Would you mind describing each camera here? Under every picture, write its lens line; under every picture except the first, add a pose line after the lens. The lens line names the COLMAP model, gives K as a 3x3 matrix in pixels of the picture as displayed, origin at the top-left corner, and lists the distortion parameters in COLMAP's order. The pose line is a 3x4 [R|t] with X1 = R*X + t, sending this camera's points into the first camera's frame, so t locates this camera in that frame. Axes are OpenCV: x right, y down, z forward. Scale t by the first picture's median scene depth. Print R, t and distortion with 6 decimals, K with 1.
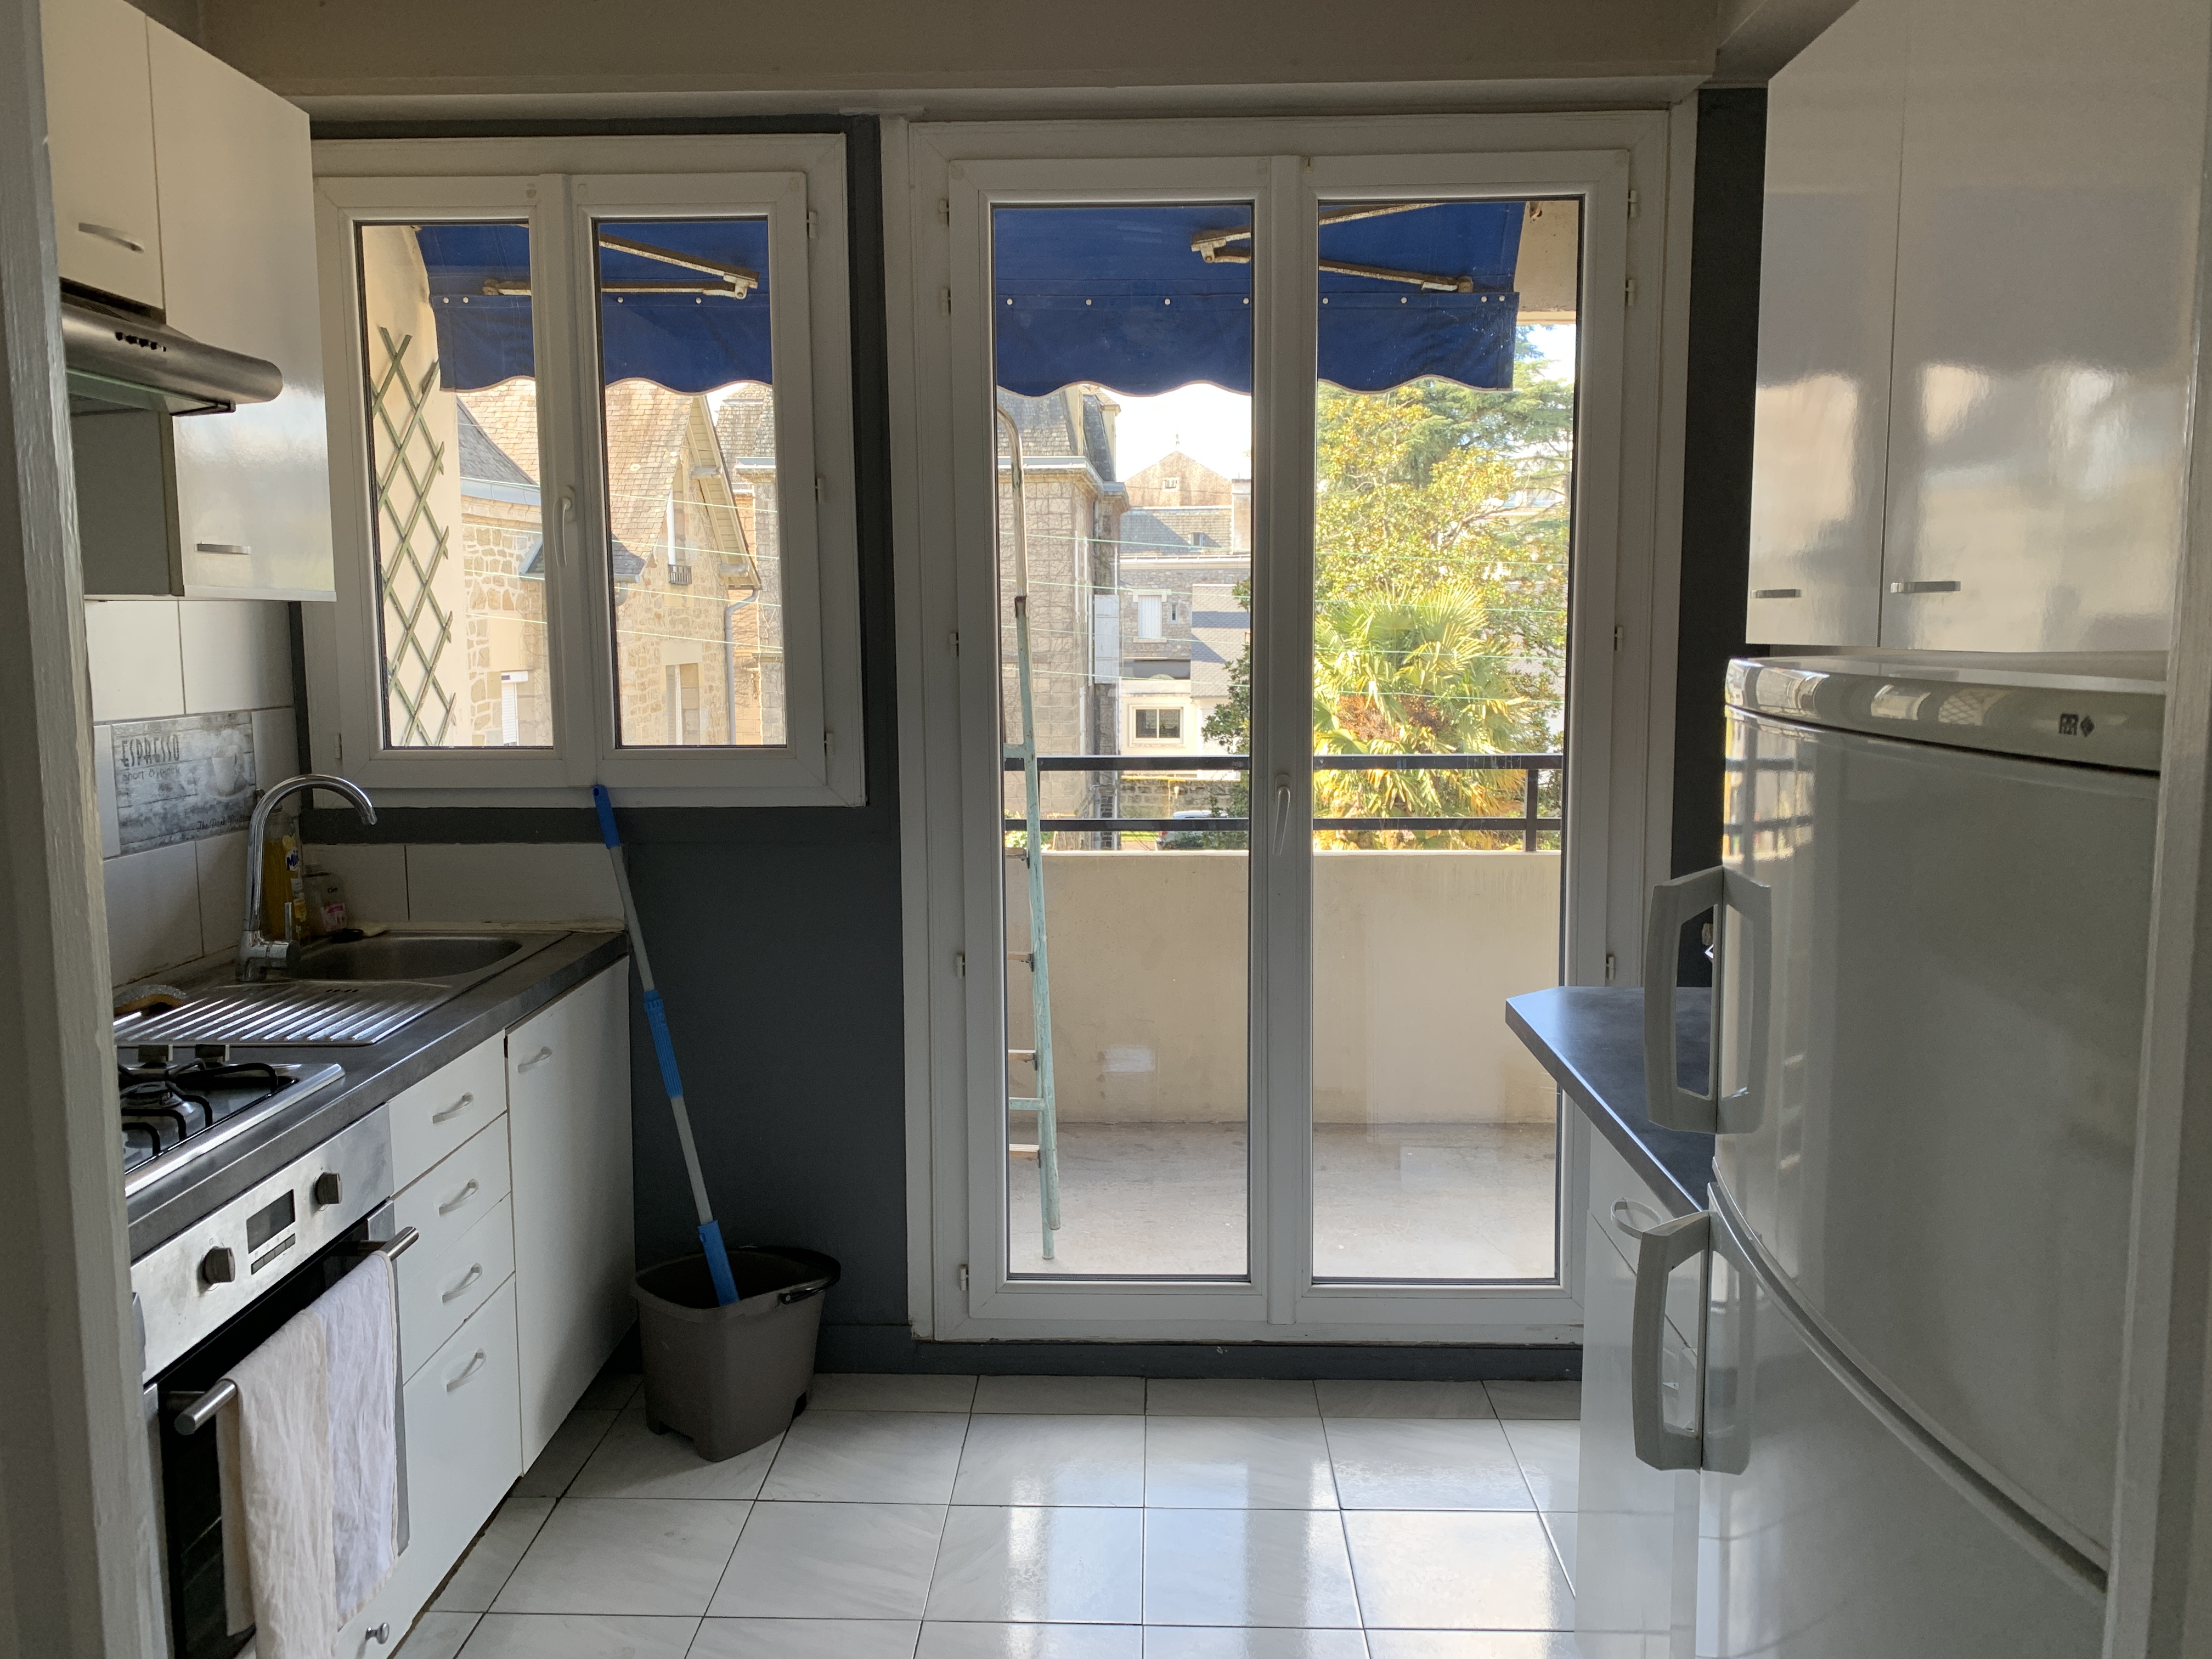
lens RADIAL K [[1672.0, 0, 1103.7], [0, 1672.0, 824.9], [0, 0, 1]] dist [0.053357, -0.057644]
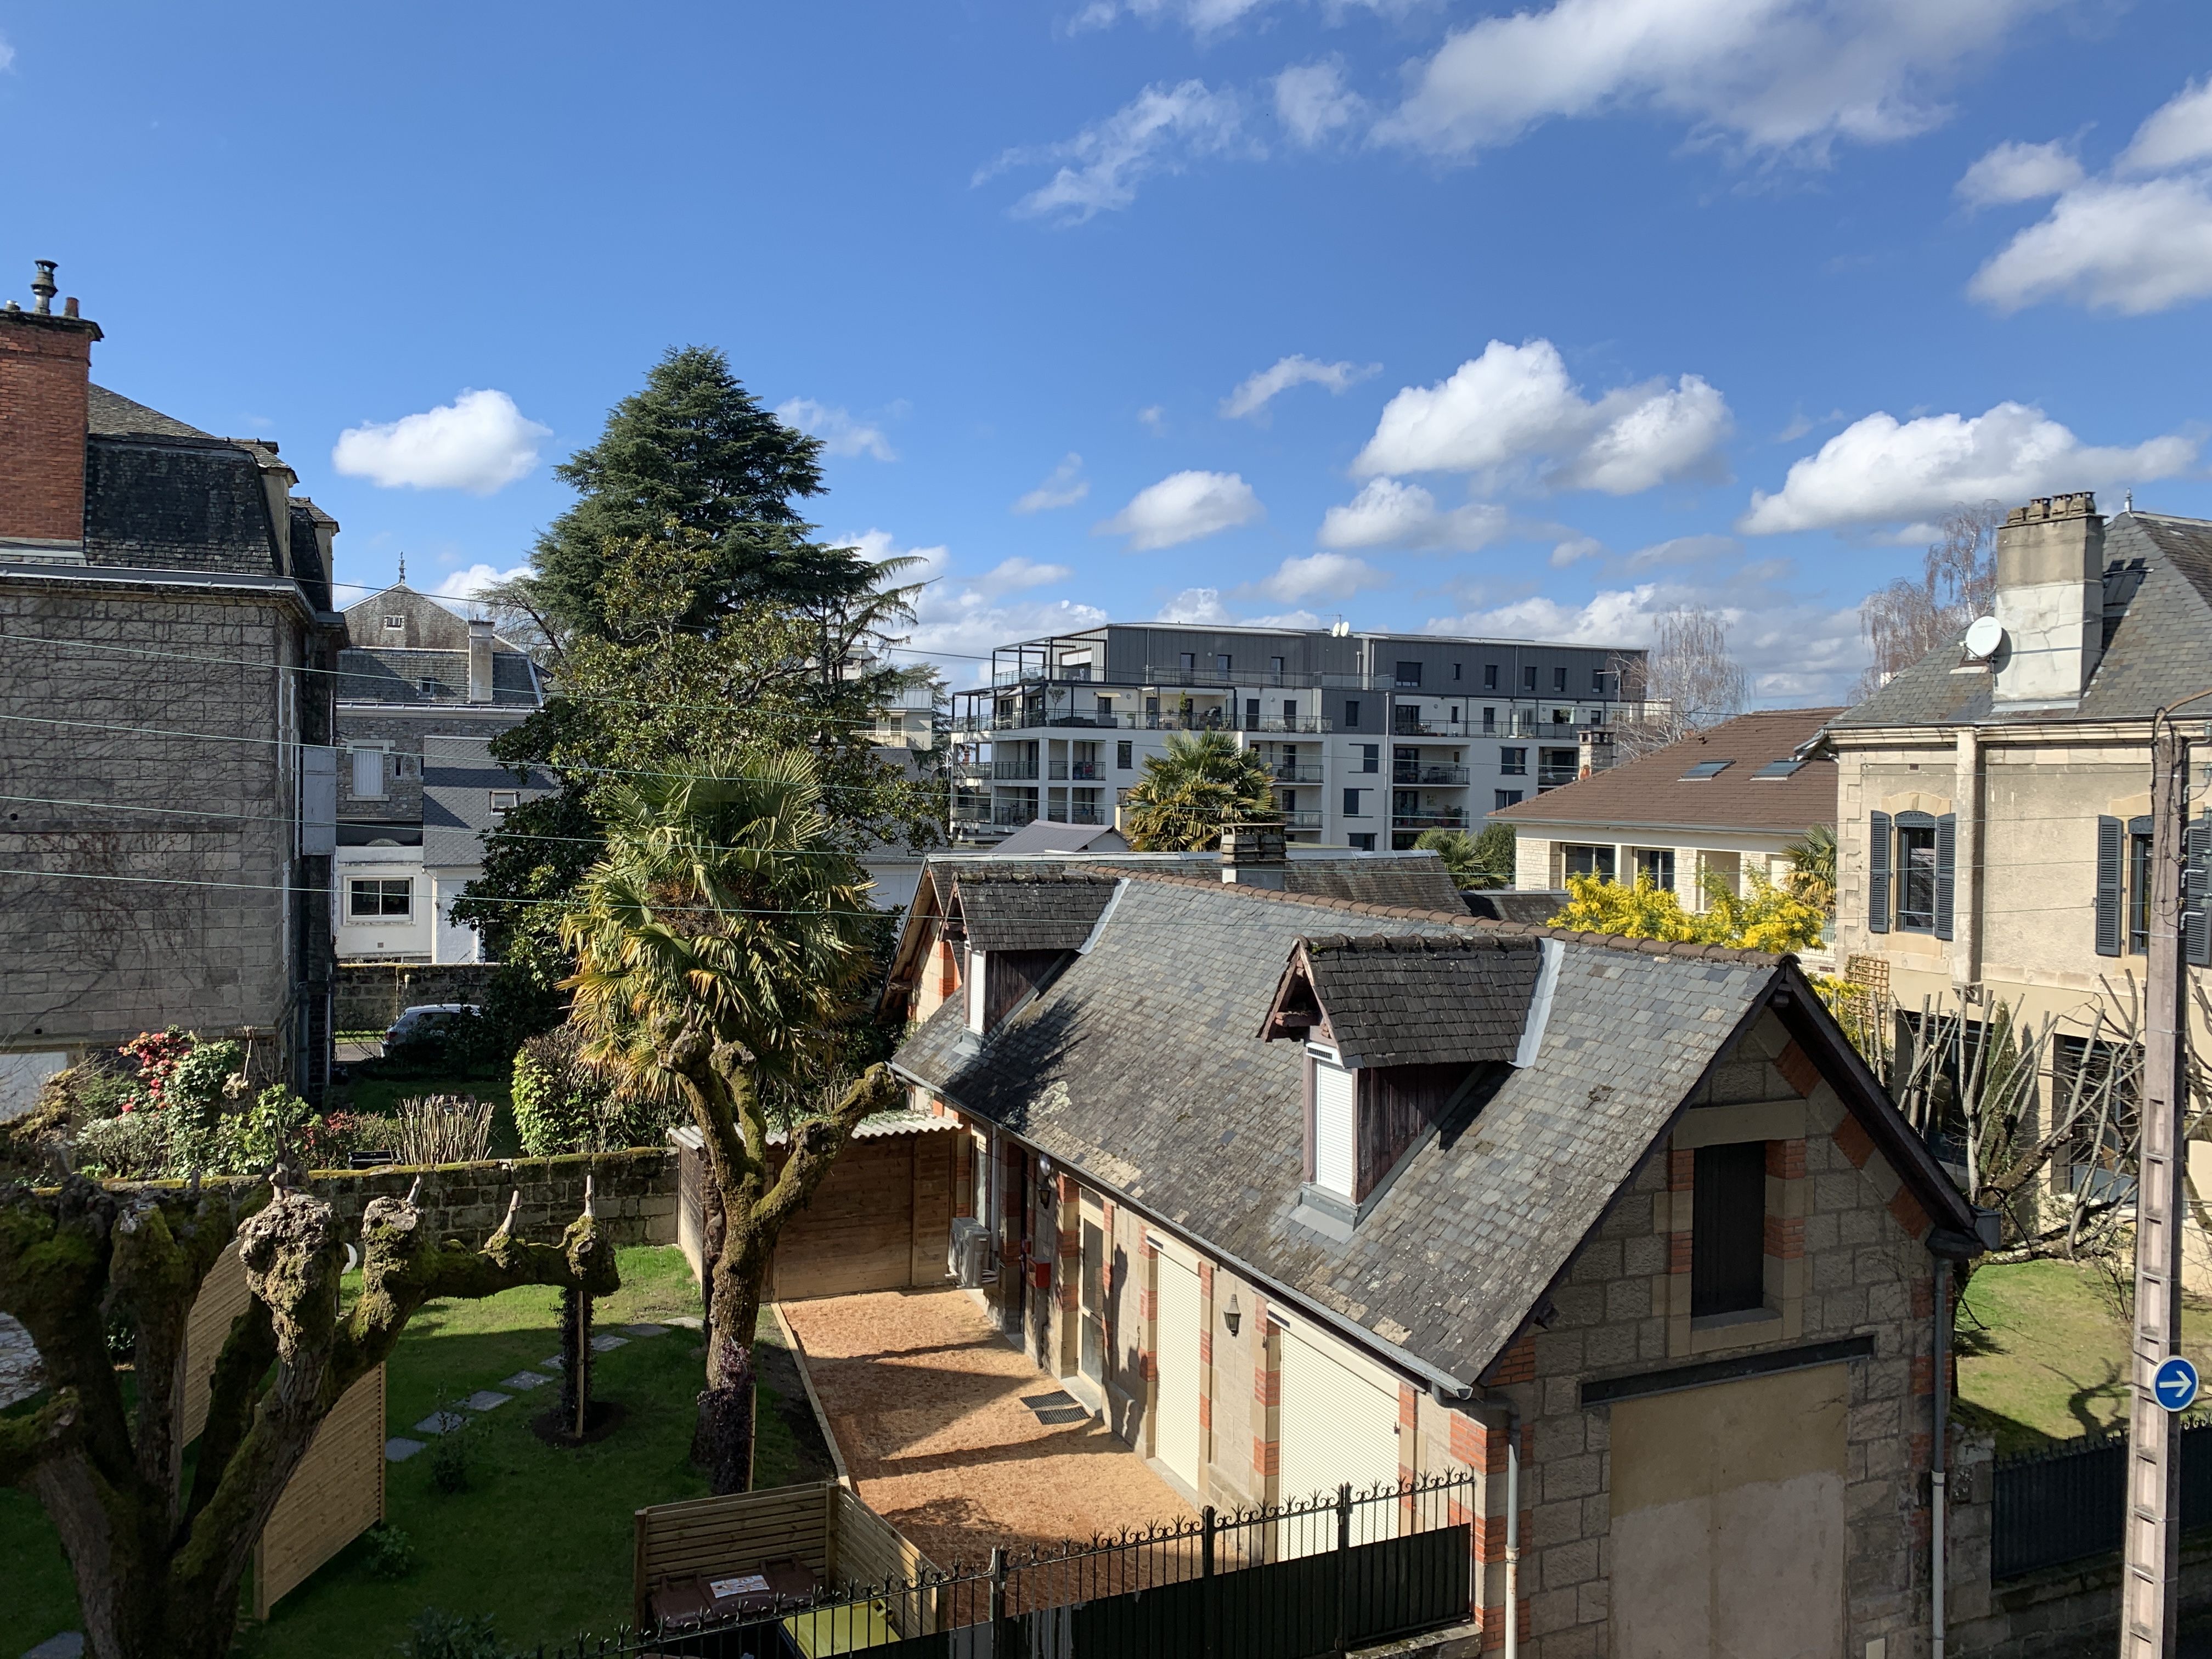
lens RADIAL K [[1672.0, 0, 1106.2], [0, 1672.0, 807.8], [0, 0, 1]] dist [0.053357, -0.057644]
pose [[0.902085, 0.010962, 0.431419, -0.007466], [0.033858, 0.994798, -0.096072, -0.017206], [-0.430228, 0.101273, 0.897022, 0.109603]]
